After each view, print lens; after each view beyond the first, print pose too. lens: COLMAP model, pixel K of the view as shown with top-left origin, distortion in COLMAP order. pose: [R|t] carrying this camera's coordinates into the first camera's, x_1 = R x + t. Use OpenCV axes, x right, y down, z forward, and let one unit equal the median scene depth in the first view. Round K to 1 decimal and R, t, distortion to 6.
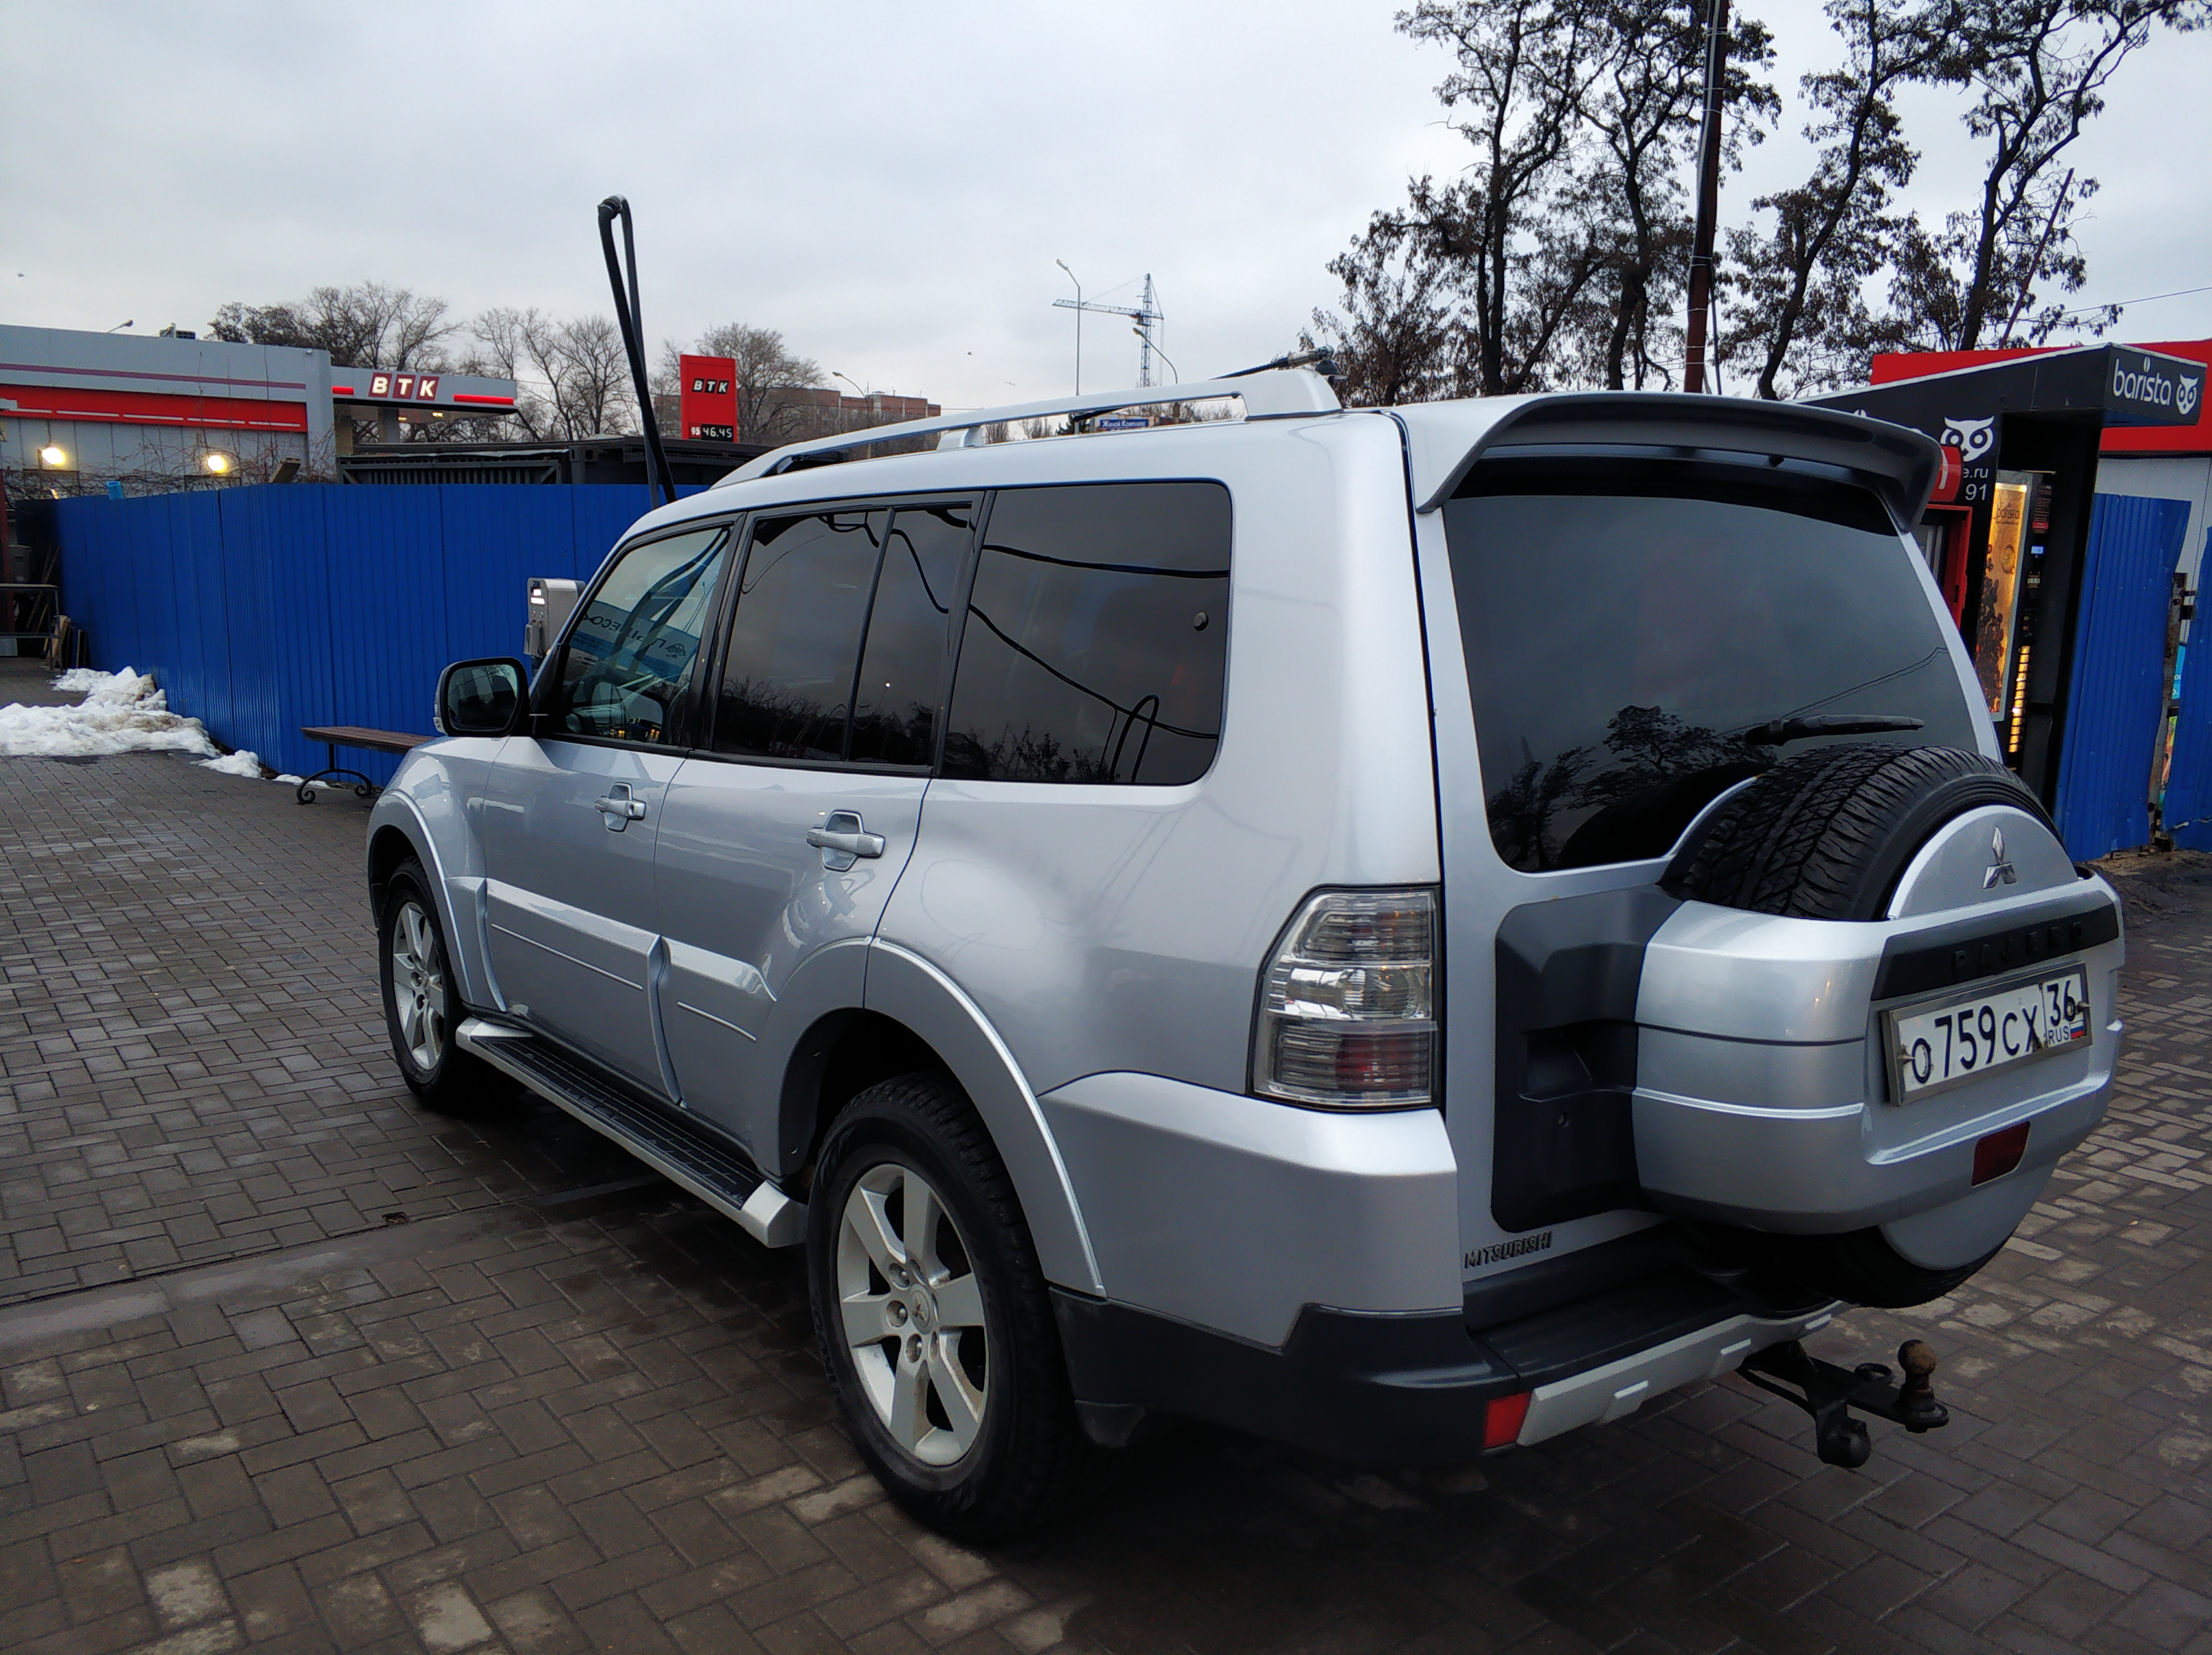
lens RADIAL K [[1750.3, 0, 1122.5], [0, 1750.3, 814.2], [0, 0, 1]] dist [0.025443, -0.034848]
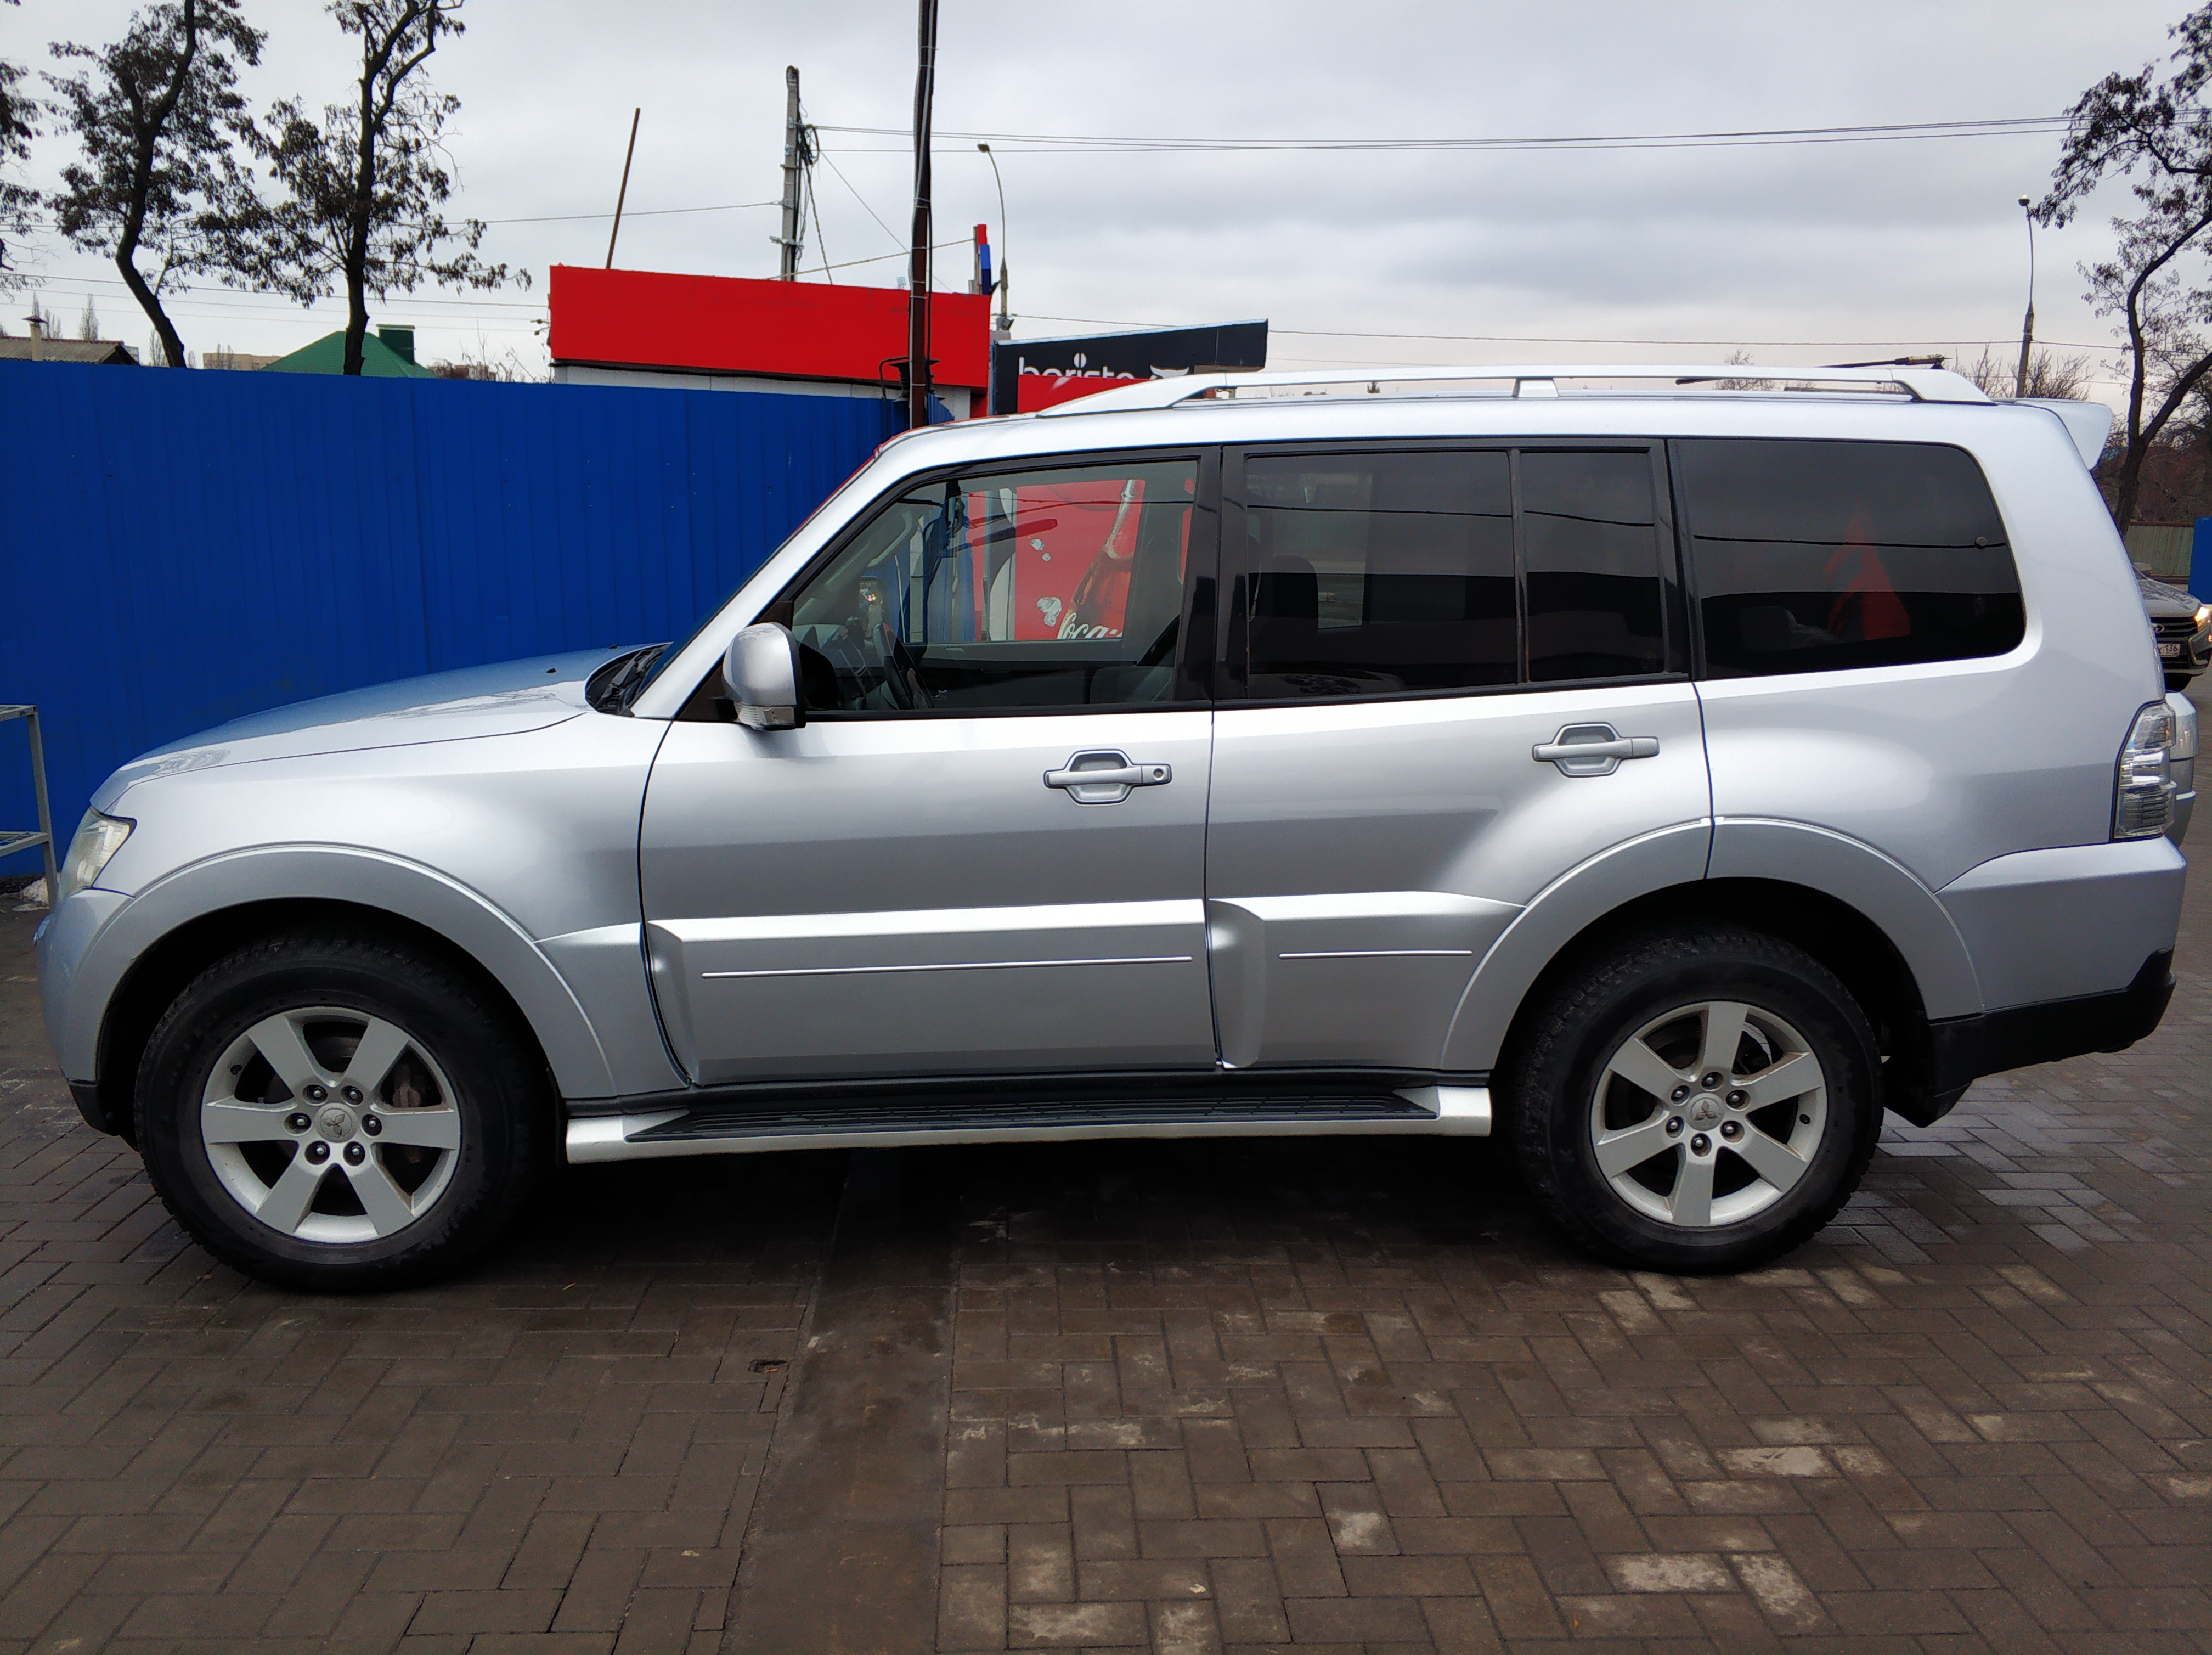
lens RADIAL K [[1750.3, 0, 1118.9], [0, 1750.3, 841.4], [0, 0, 1]] dist [0.025443, -0.034848]
pose [[0.553242, -0.169540, 0.815585, -0.165803], [0.109135, 0.985383, 0.130807, -0.014218], [-0.825841, 0.016641, 0.563658, 0.080148]]
